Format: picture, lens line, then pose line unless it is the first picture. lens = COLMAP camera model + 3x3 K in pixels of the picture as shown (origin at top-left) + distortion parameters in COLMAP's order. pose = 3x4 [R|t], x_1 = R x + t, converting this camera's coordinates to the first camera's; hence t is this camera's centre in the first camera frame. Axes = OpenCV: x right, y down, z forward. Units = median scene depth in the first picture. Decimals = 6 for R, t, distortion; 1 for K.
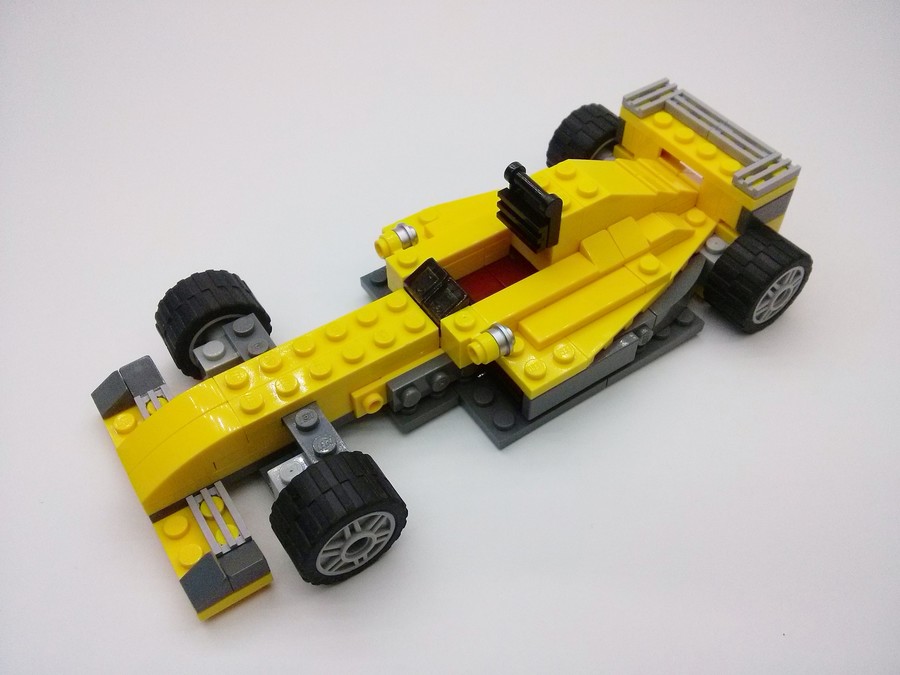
lens RADIAL K [[840.3, 0, 449.8], [0, 840.3, 339.9], [0, 0, 1]] dist [0.000434, 0.000000]
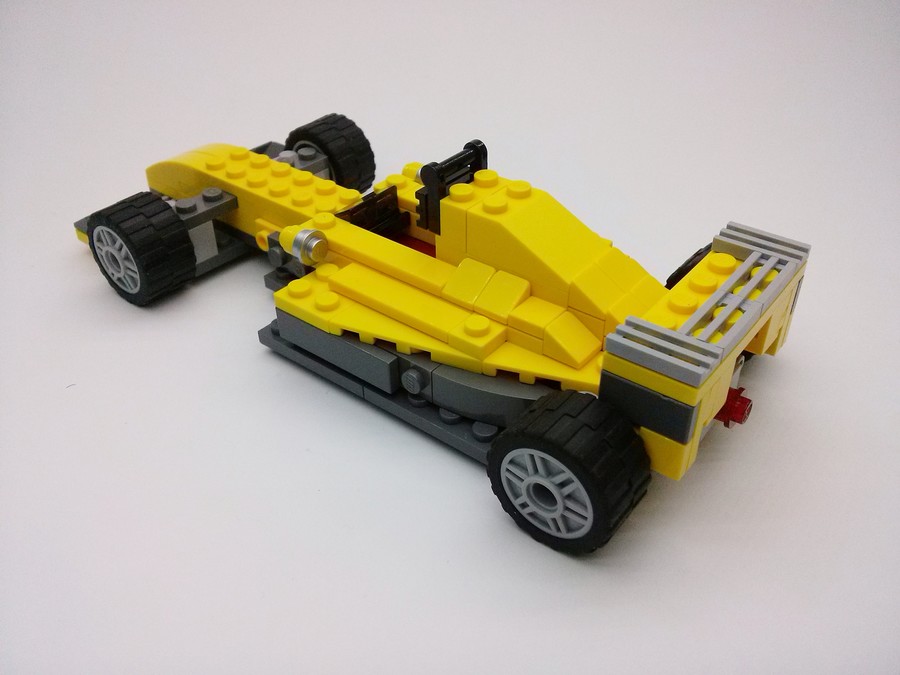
lens RADIAL K [[840.3, 0, 453.0], [0, 840.3, 341.7], [0, 0, 1]] dist [0.000434, 0.000000]
pose [[0.307855, 0.569748, -0.761979, 0.862599], [-0.716190, 0.665995, 0.208624, -0.232352], [0.626337, 0.481495, 0.613078, 0.526719]]
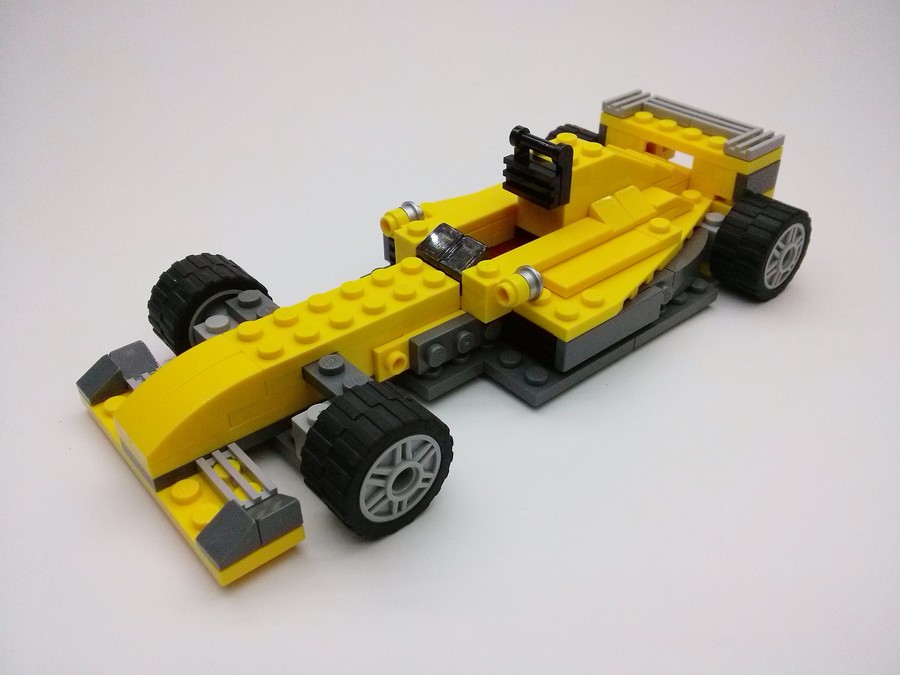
lens RADIAL K [[840.3, 0, 452.1], [0, 840.3, 338.0], [0, 0, 1]] dist [0.000434, 0.000000]
pose [[0.993333, -0.060415, 0.098185, -0.115441], [0.082867, 0.966280, -0.243795, 0.269921], [-0.080145, 0.250306, 0.964844, 0.095592]]
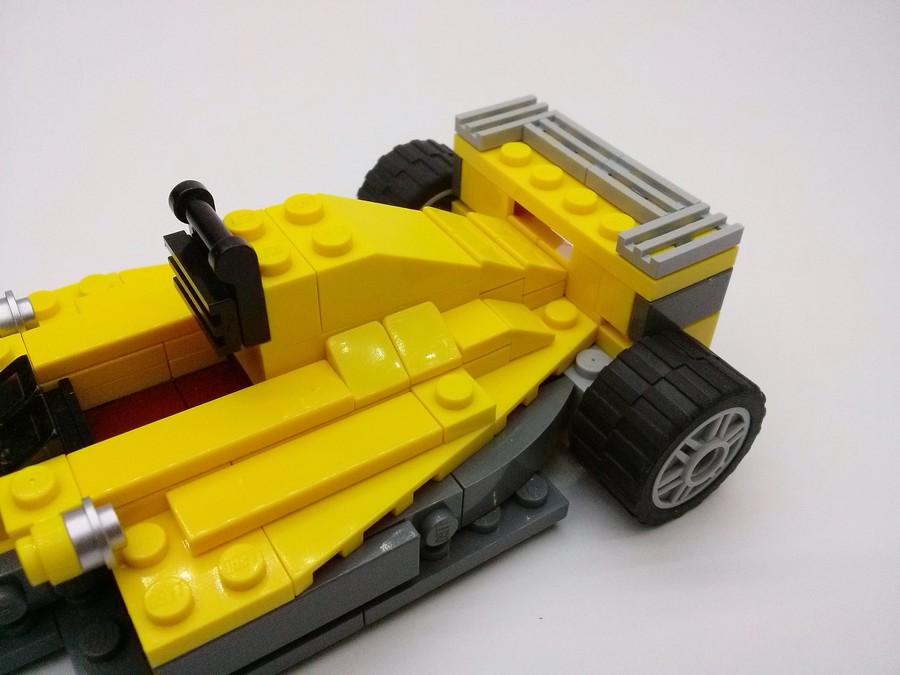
lens RADIAL K [[840.3, 0, 446.5], [0, 840.3, 340.7], [0, 0, 1]] dist [0.000434, 0.000000]
pose [[0.998743, 0.048606, 0.012224, 0.231093], [-0.046271, 0.987933, -0.147808, -0.043363], [-0.019261, 0.147057, 0.988941, 0.487576]]
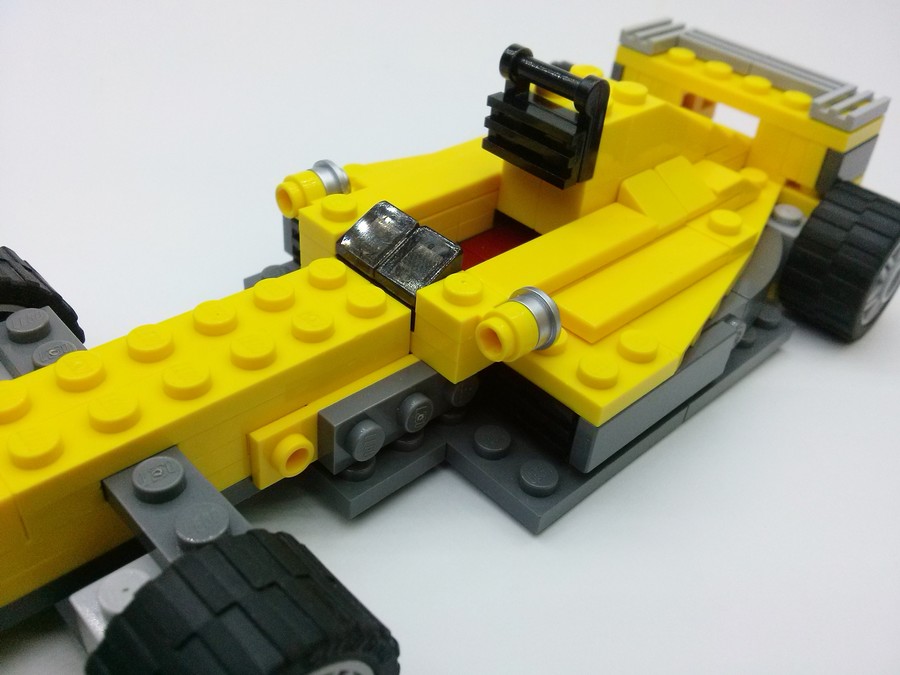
lens RADIAL K [[840.3, 0, 451.0], [0, 840.3, 343.6], [0, 0, 1]] dist [0.000434, 0.000000]
pose [[0.979954, -0.029269, 0.197064, -0.092406], [0.068101, 0.978778, -0.193277, 0.110136], [-0.187224, 0.202823, 0.961150, 0.466828]]
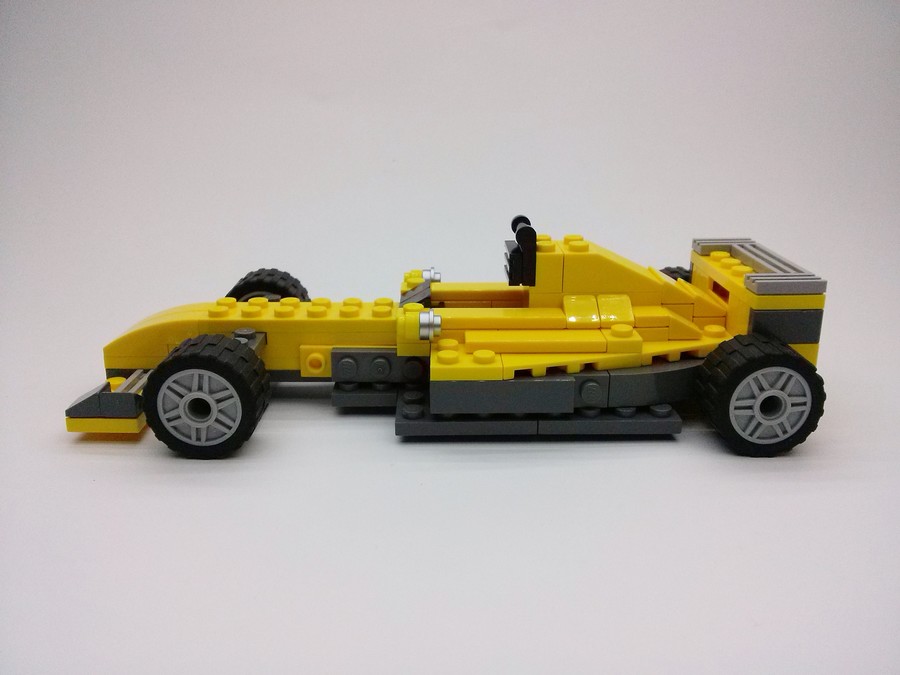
lens RADIAL K [[840.3, 0, 453.2], [0, 840.3, 330.7], [0, 0, 1]] dist [0.000434, 0.000000]
pose [[0.835064, 0.168436, -0.523734, 0.598194], [-0.416898, 0.814910, -0.402639, 0.390851], [0.358977, 0.554573, 0.750722, 0.215467]]
